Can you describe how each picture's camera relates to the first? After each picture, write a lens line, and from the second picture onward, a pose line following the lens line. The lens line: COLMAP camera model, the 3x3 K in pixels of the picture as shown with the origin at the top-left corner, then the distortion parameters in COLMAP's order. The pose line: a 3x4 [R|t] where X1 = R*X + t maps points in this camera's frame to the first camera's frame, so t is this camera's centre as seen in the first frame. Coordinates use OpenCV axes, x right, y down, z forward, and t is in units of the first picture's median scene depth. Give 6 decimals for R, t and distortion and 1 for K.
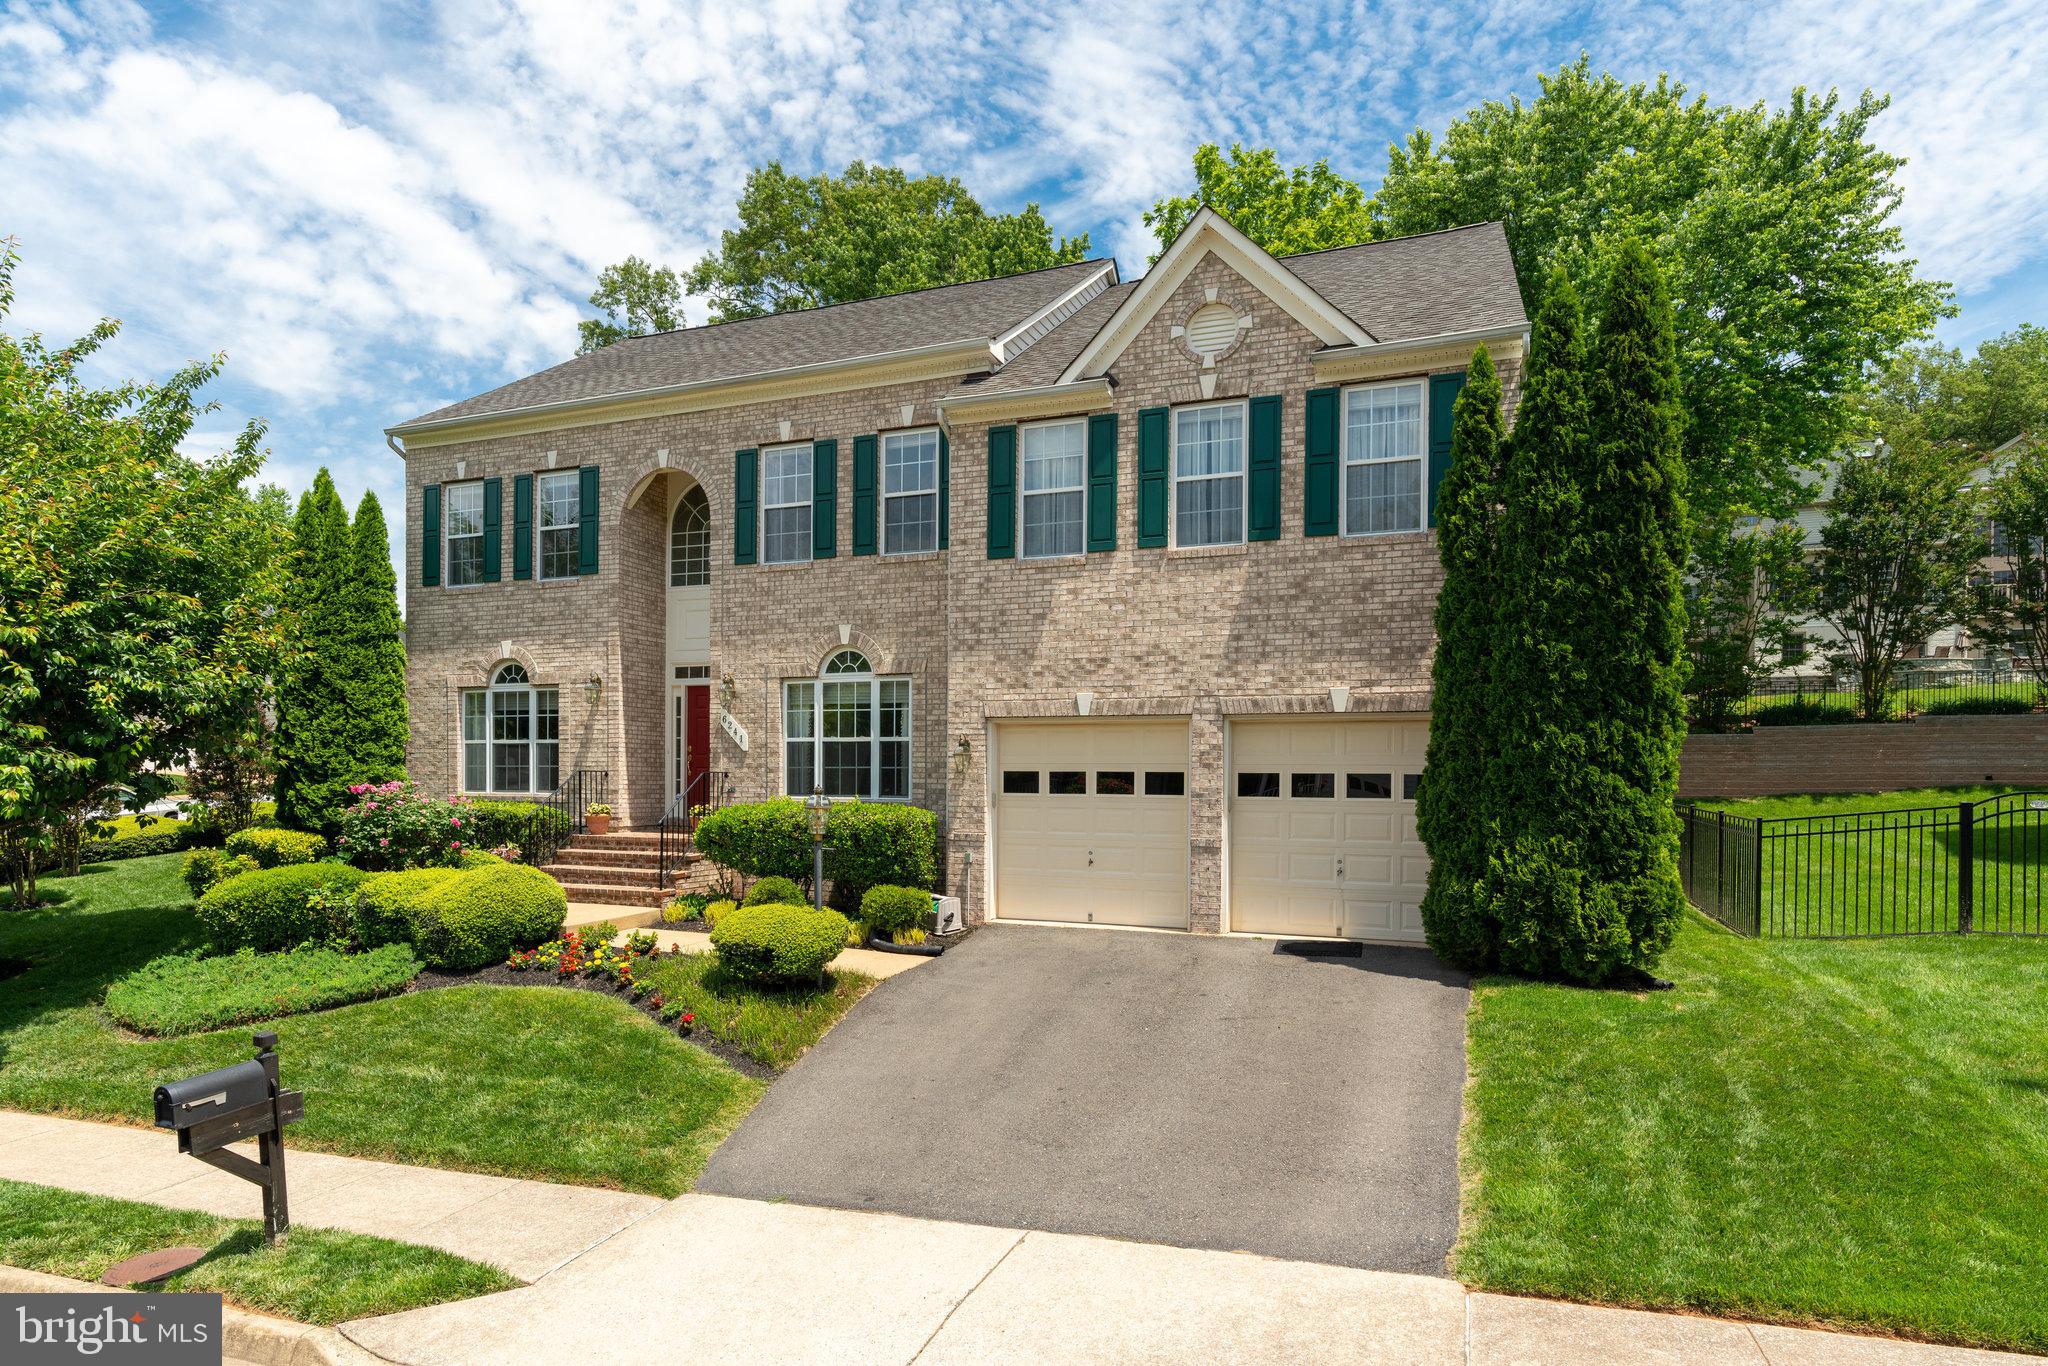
lens RADIAL K [[1067.9, 0, 1029.1], [0, 1067.9, 783.7], [0, 0, 1]] dist [-0.000787, 0.000069]
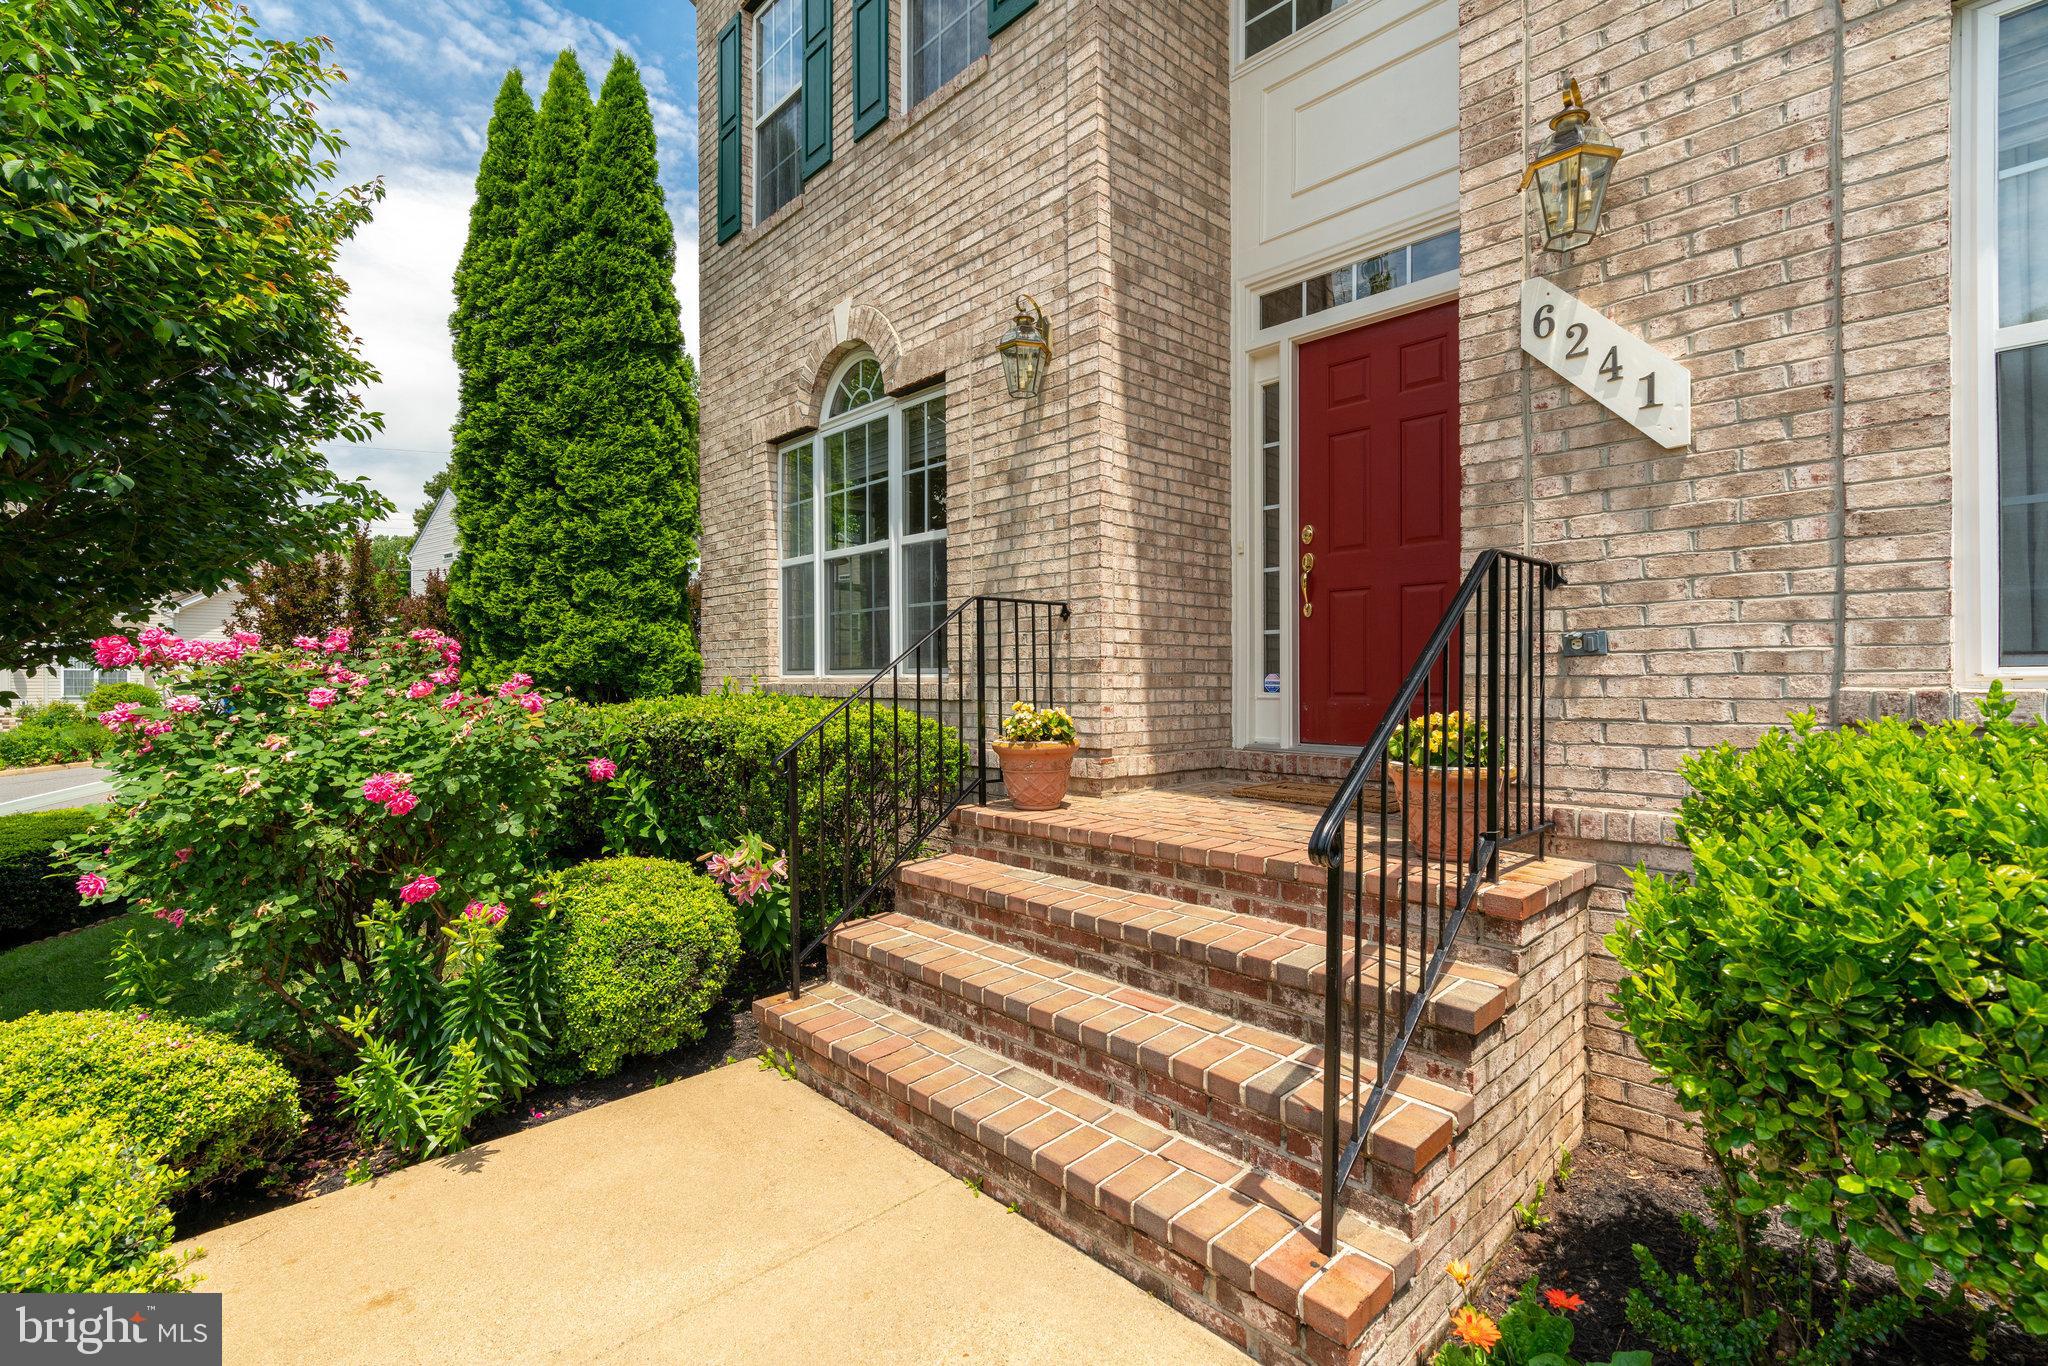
lens RADIAL K [[930.9, 0, 1021.8], [0, 930.9, 684.4], [0, 0, 1]] dist [0.000331, 0.000063]
pose [[0.892098, -0.006825, -0.451791, -0.272706], [0.007258, 0.999973, -0.000773, 0.012555], [0.451785, -0.002589, 0.892123, 0.721047]]
